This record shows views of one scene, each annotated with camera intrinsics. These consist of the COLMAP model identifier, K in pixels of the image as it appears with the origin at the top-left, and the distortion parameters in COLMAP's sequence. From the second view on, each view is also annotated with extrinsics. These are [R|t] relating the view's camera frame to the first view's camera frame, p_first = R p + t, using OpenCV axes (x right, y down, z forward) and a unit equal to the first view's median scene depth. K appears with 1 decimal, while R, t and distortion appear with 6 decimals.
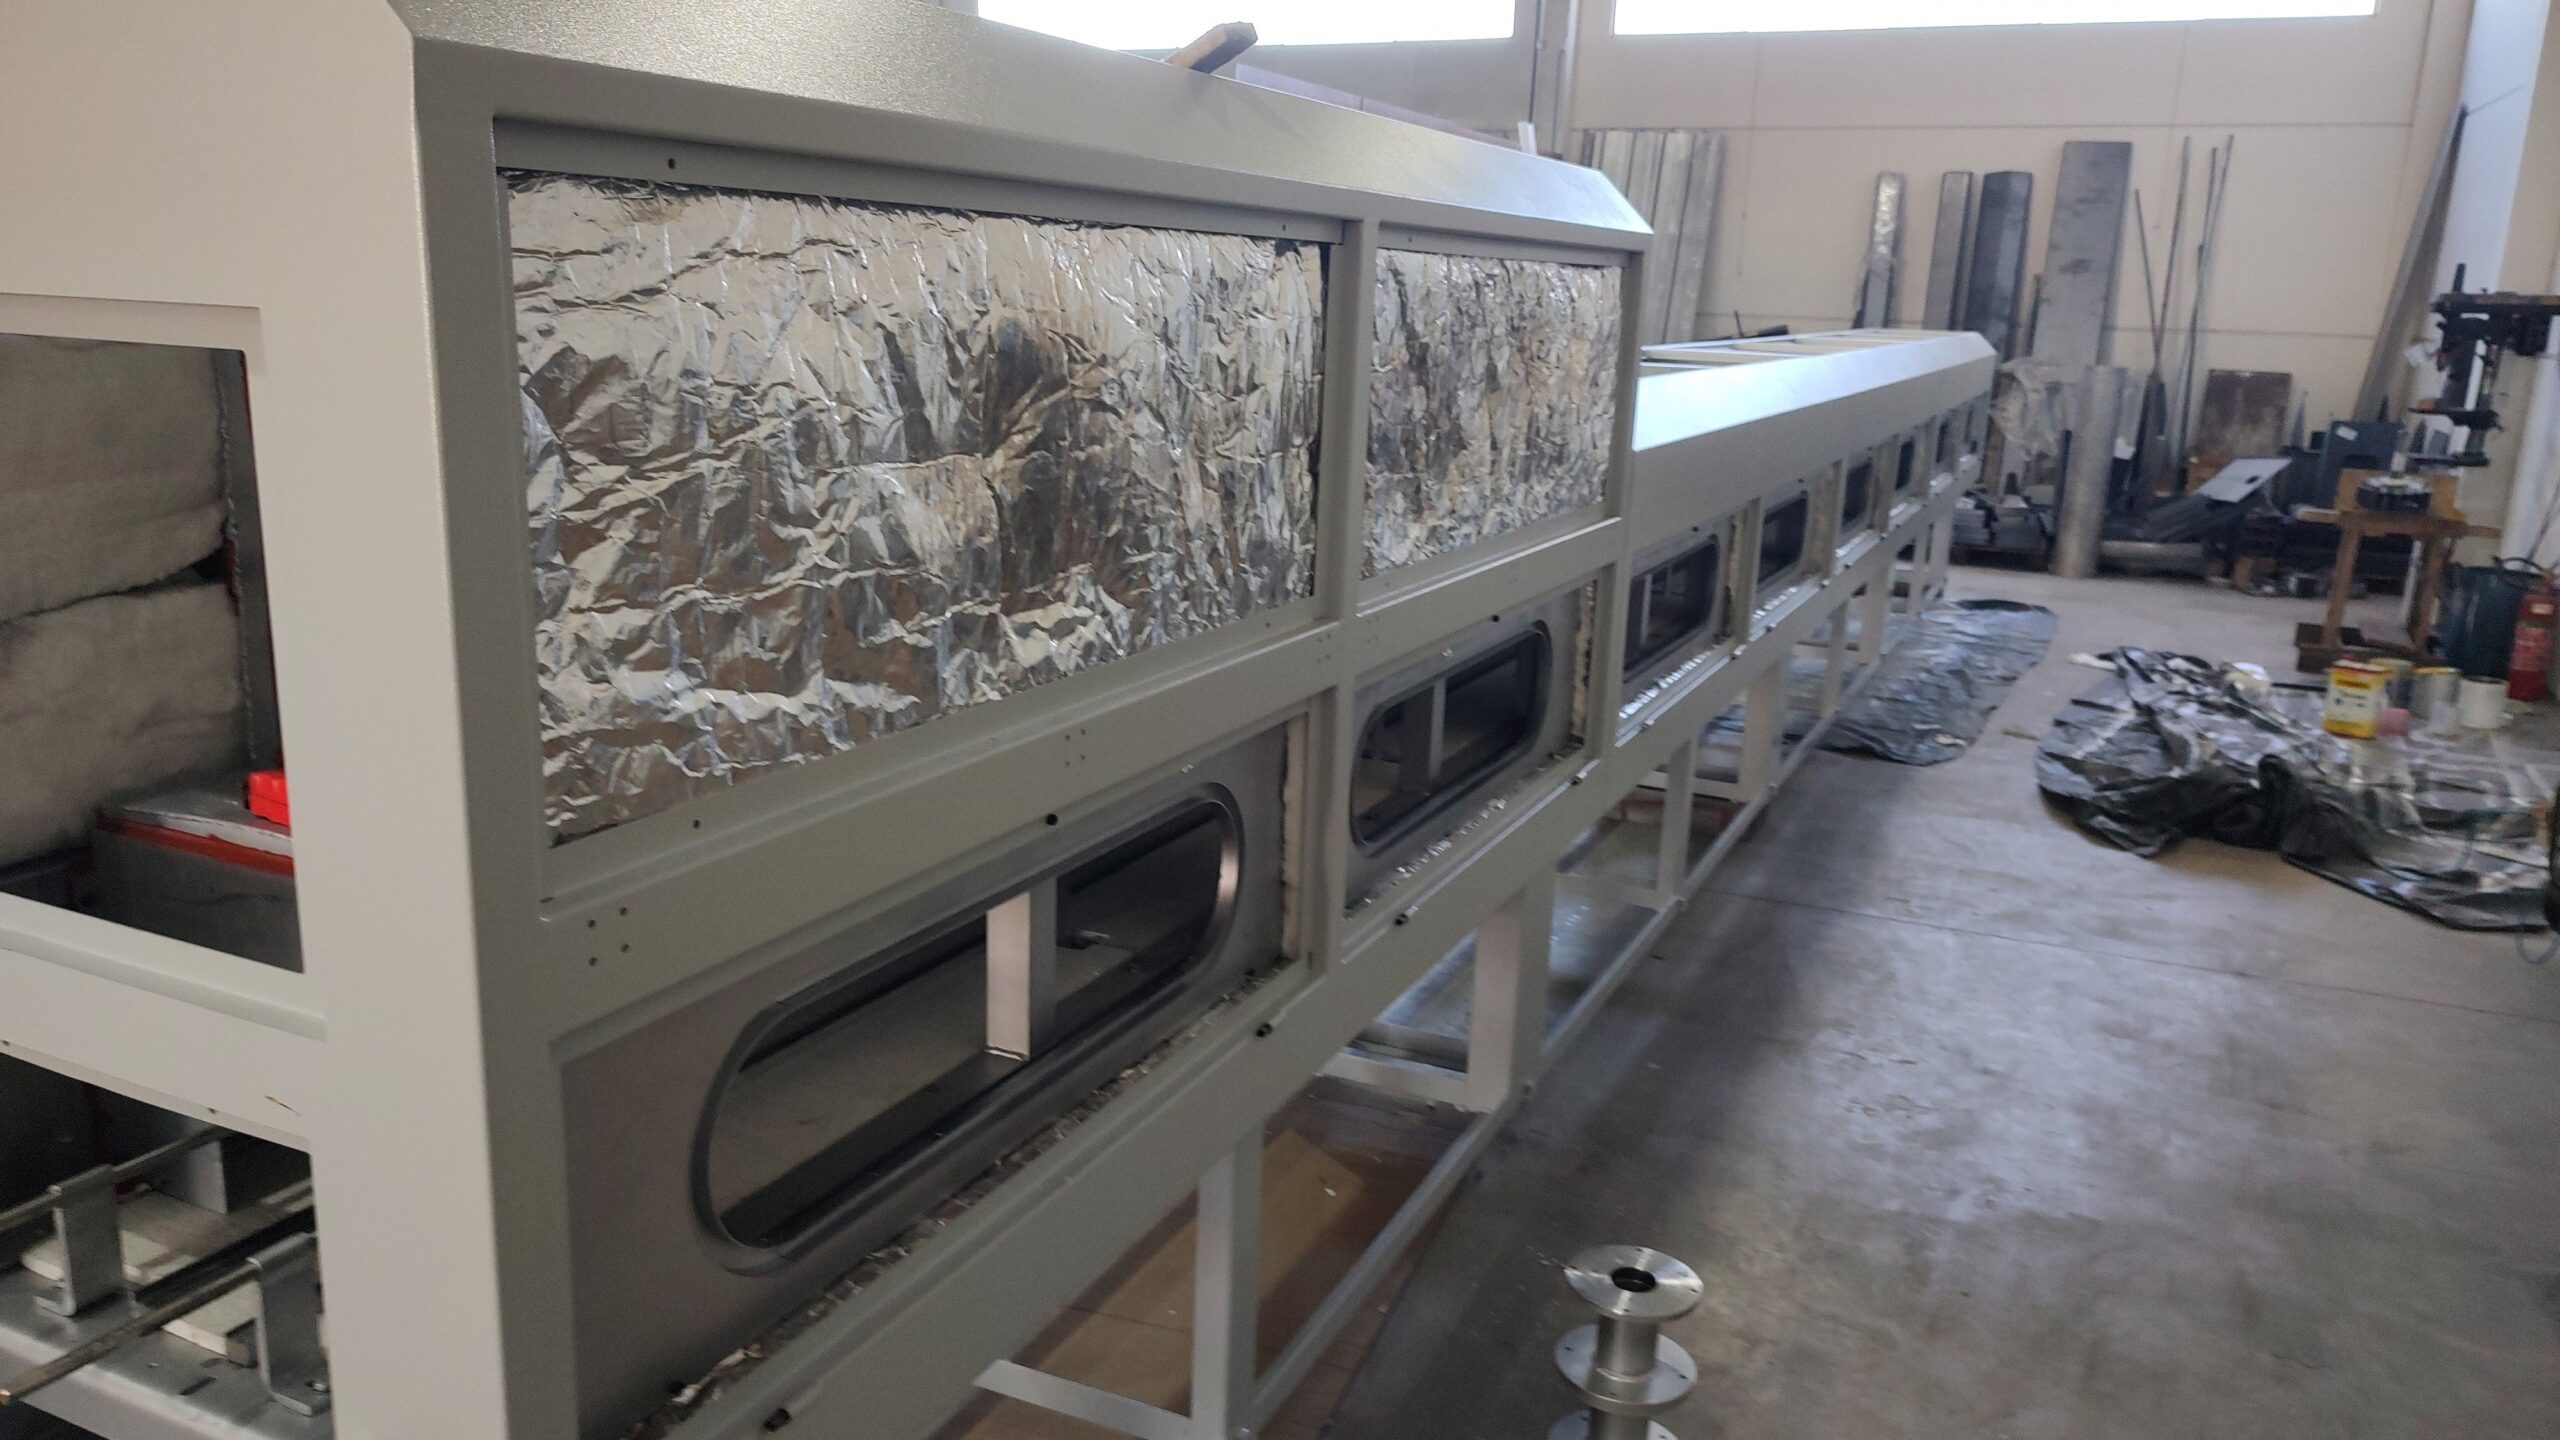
lens RADIAL K [[1808.7, 0, 1280.0], [0, 1808.7, 720.0], [0, 0, 1]] dist [0.001449, -0.000366]
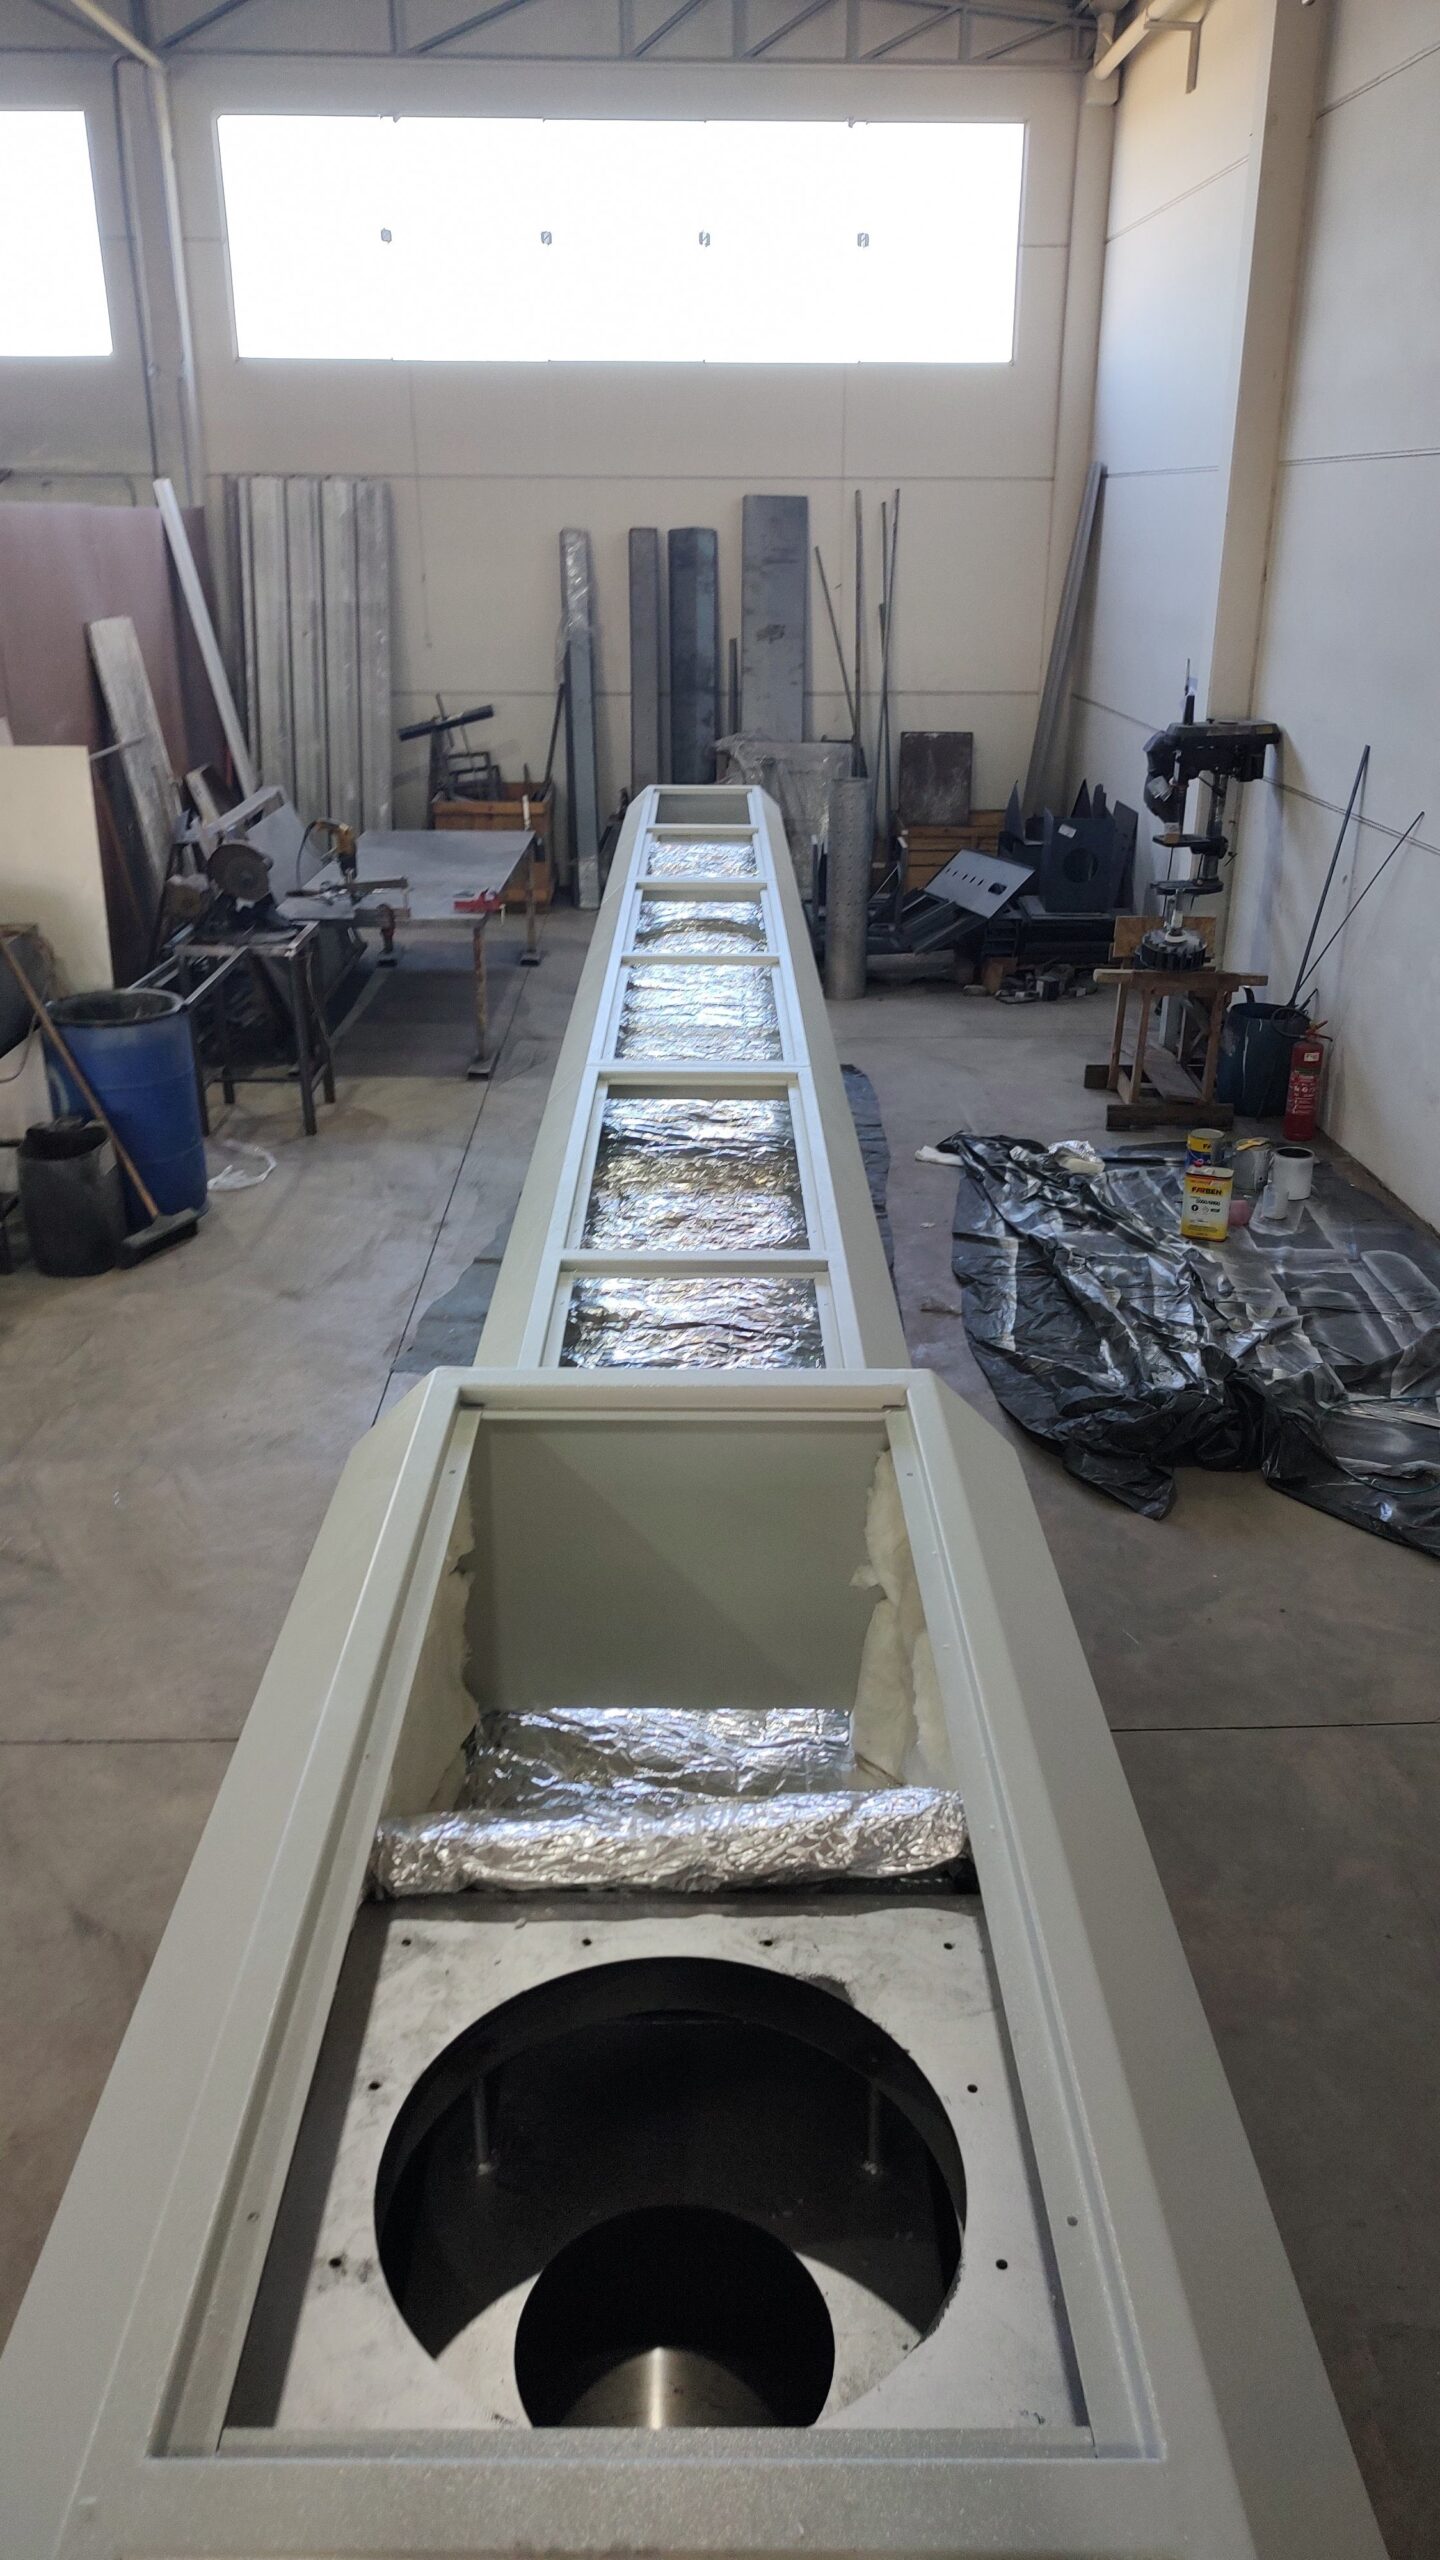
lens RADIAL K [[1803.6, 0, 722.1], [0, 1803.6, 1228.9], [0, 0, 1]] dist [0.054133, -0.001347]
pose [[0.899298, -0.184283, 0.396614, -0.031641], [0.126723, 0.977782, 0.166981, -0.103833], [-0.418574, -0.099905, 0.902671, 0.096454]]
